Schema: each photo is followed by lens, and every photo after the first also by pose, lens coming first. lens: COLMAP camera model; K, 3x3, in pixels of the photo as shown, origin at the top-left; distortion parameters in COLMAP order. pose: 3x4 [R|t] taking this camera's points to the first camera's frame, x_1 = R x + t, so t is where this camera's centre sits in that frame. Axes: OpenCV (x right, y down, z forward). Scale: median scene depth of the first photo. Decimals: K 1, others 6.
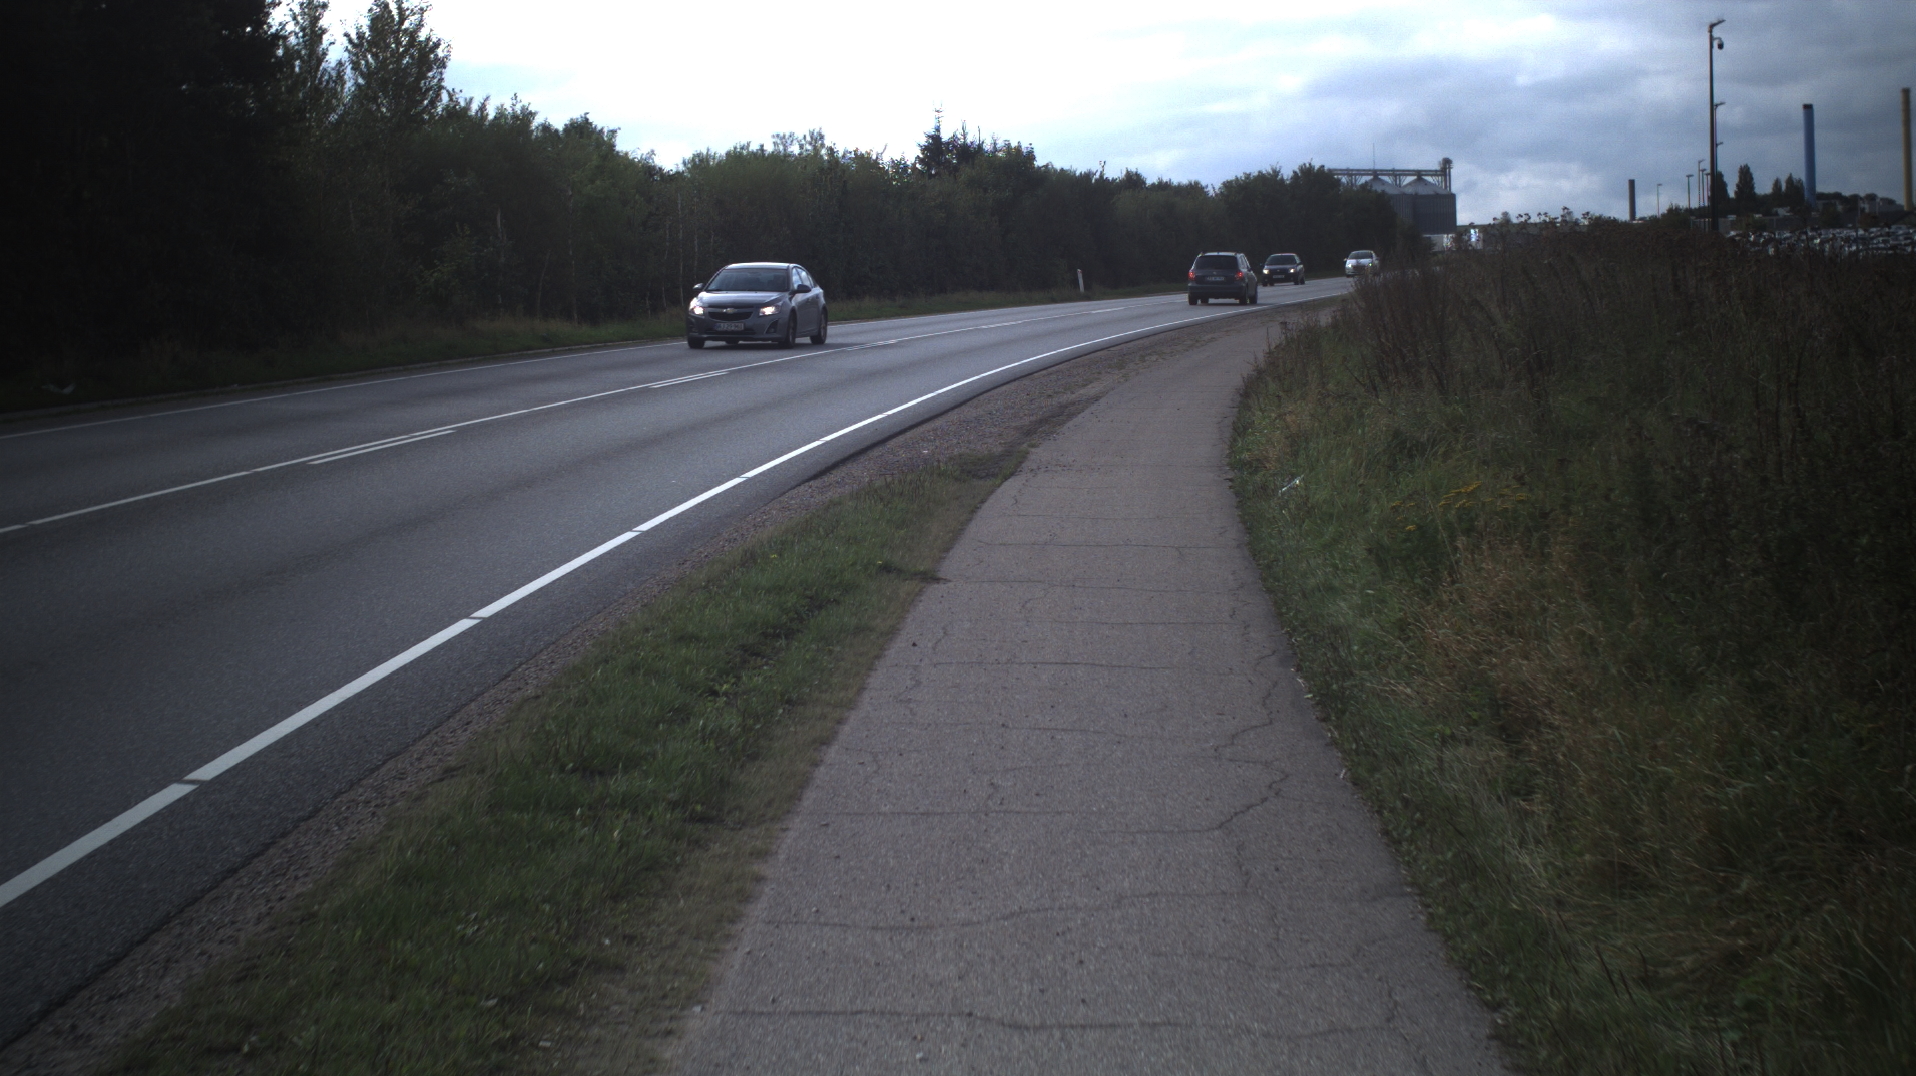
lens RADIAL K [[5511.4, 0, 960.9], [0, 5511.4, 555.8], [0, 0, 1]] dist [-0.562314, 0.000000]
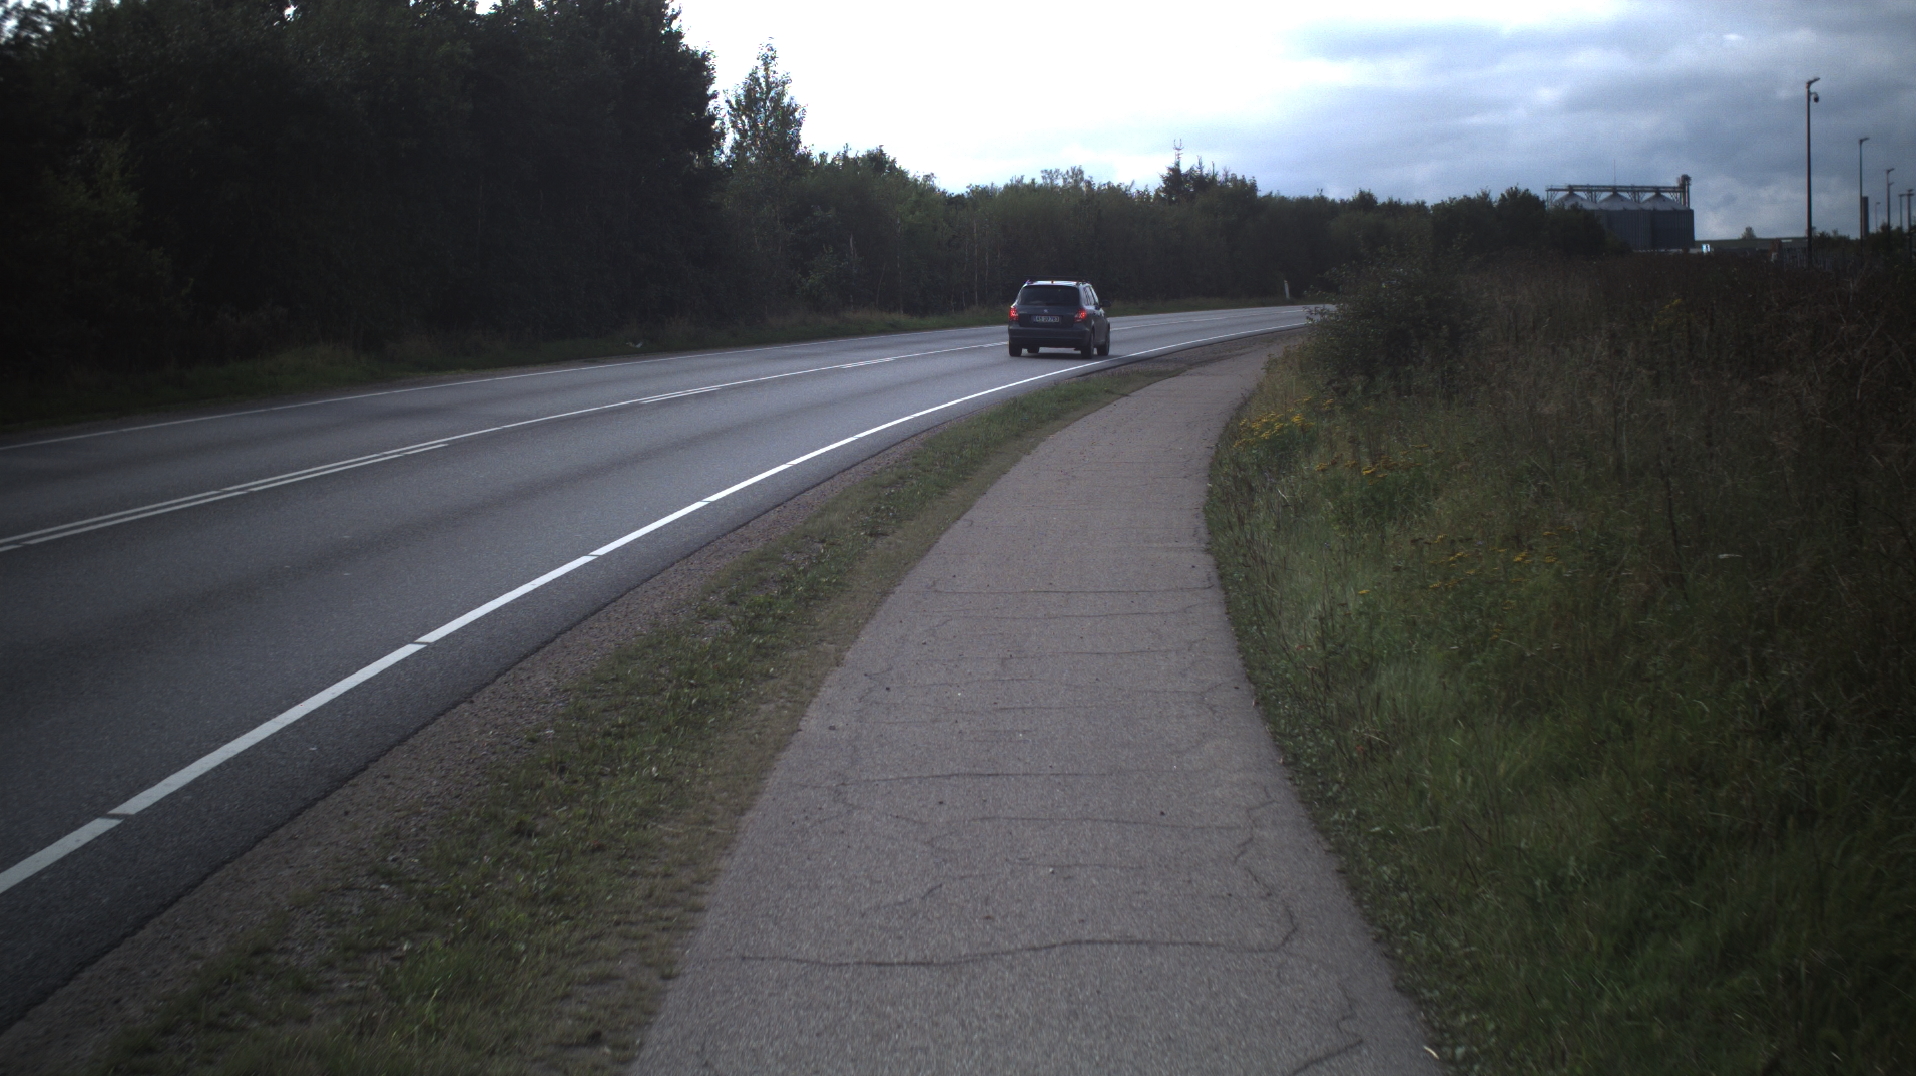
lens RADIAL K [[5511.4, 0, 950.7], [0, 5511.4, 530.9], [0, 0, 1]] dist [-0.562314, 0.000000]
pose [[0.998809, 0.006594, -0.048341, 0.005846], [-0.006901, 0.999957, -0.006191, 0.012887], [0.048298, 0.006517, 0.998812, -0.245959]]
